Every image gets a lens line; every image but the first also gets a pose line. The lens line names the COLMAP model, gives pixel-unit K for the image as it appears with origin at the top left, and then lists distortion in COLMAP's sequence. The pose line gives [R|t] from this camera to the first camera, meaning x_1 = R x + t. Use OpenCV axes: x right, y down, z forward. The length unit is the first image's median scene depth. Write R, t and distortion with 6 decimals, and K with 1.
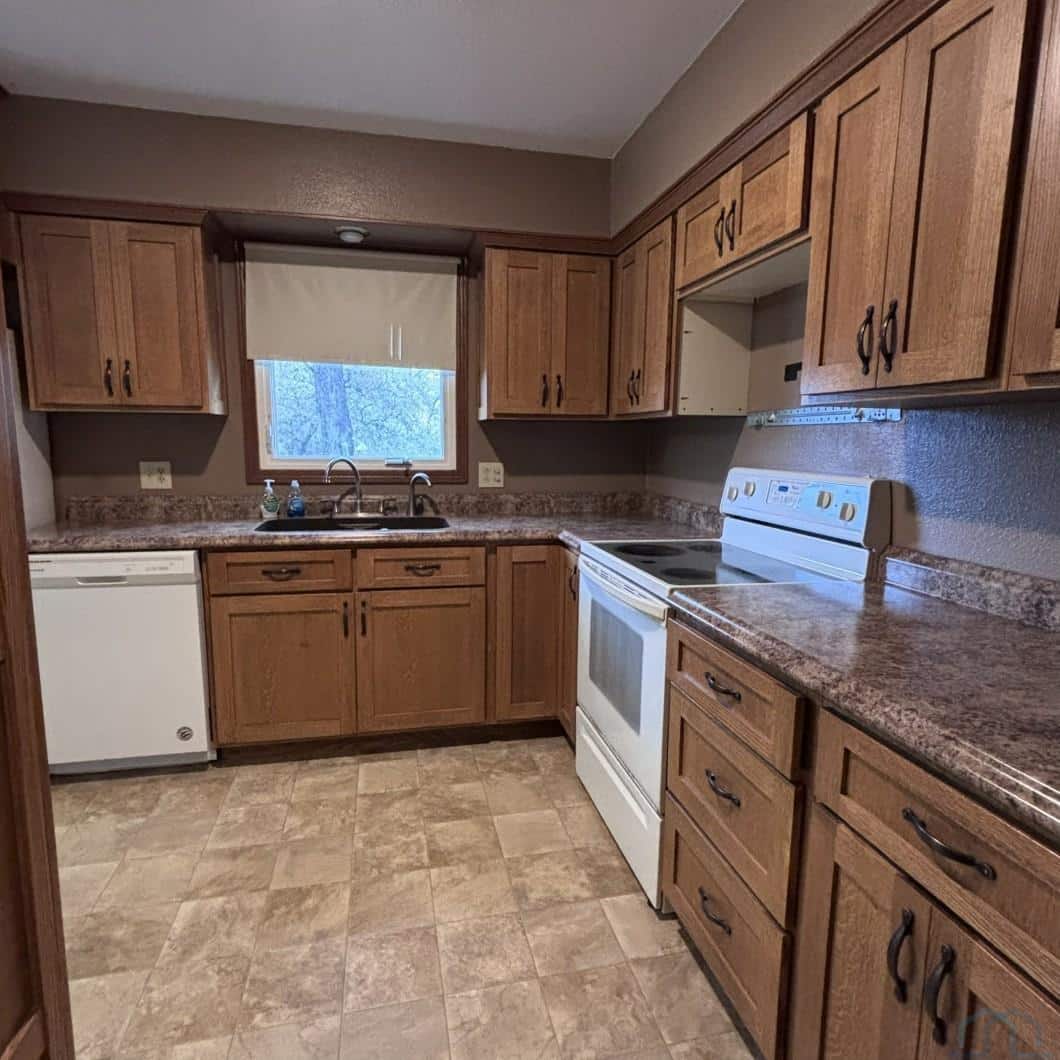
lens RADIAL K [[630.5, 0, 531.8], [0, 630.5, 538.8], [0, 0, 1]] dist [-0.043875, -0.000962]
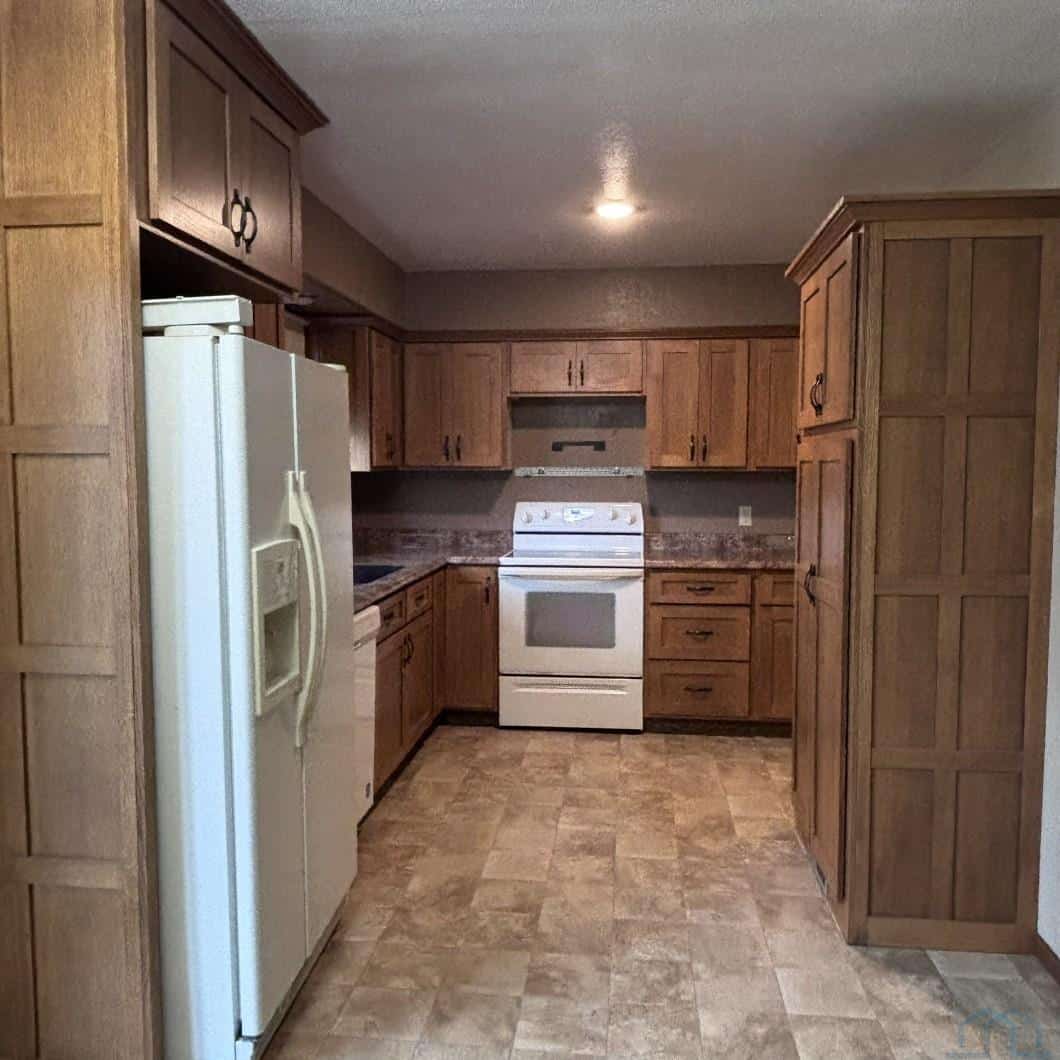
lens RADIAL K [[932.6, 0, 535.7], [0, 932.6, 540.1], [0, 0, 1]] dist [0.060904, -0.079559]
pose [[0.346293, -0.094938, 0.933310, -1.492709], [0.147778, 0.987966, 0.045666, -0.095737], [-0.926414, 0.122109, 0.356155, 0.119768]]
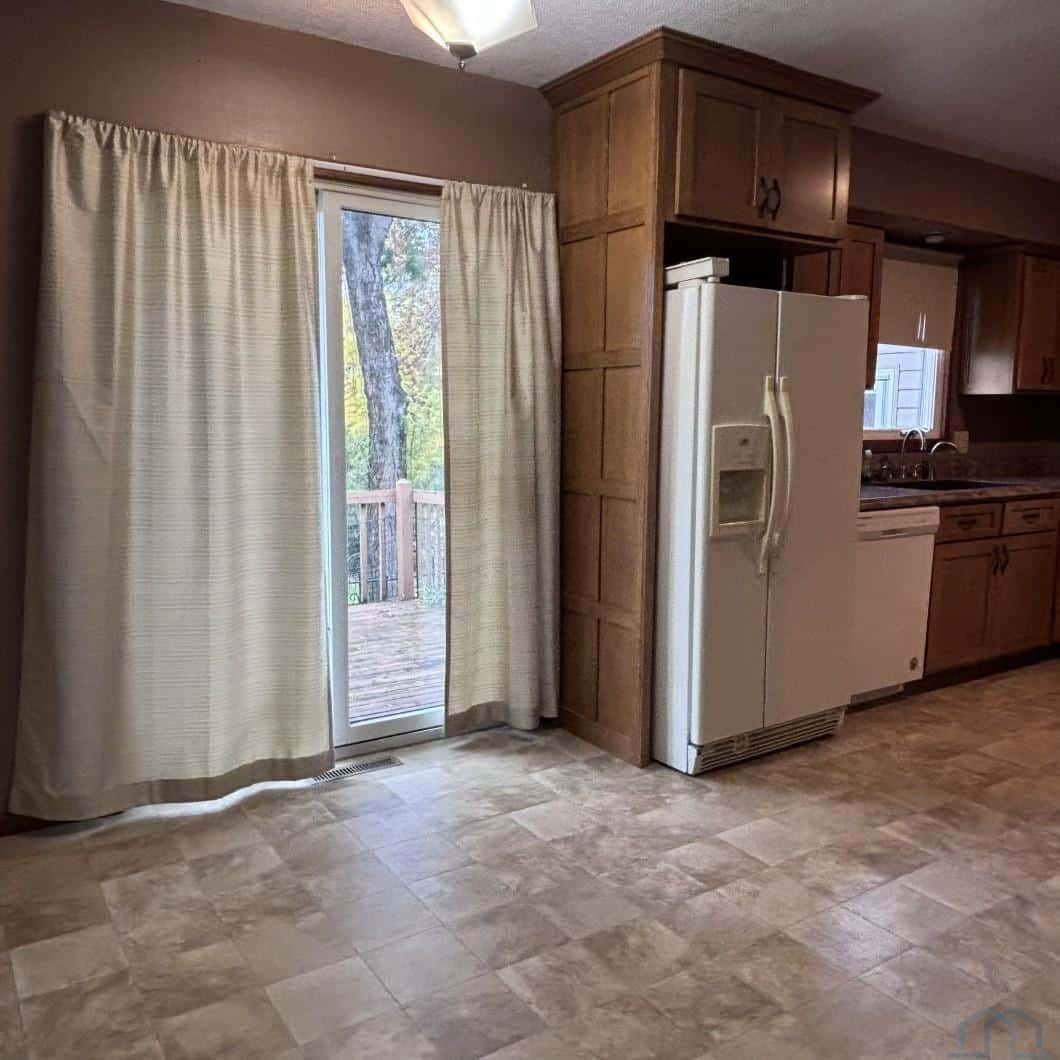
lens RADIAL K [[932.6, 0, 528.6], [0, 932.6, 526.5], [0, 0, 1]] dist [0.060904, -0.079559]
pose [[0.943254, -0.052455, 0.327903, -1.462558], [0.061008, 0.998012, -0.015844, 0.030773], [-0.326420, 0.034949, 0.944579, -0.365742]]
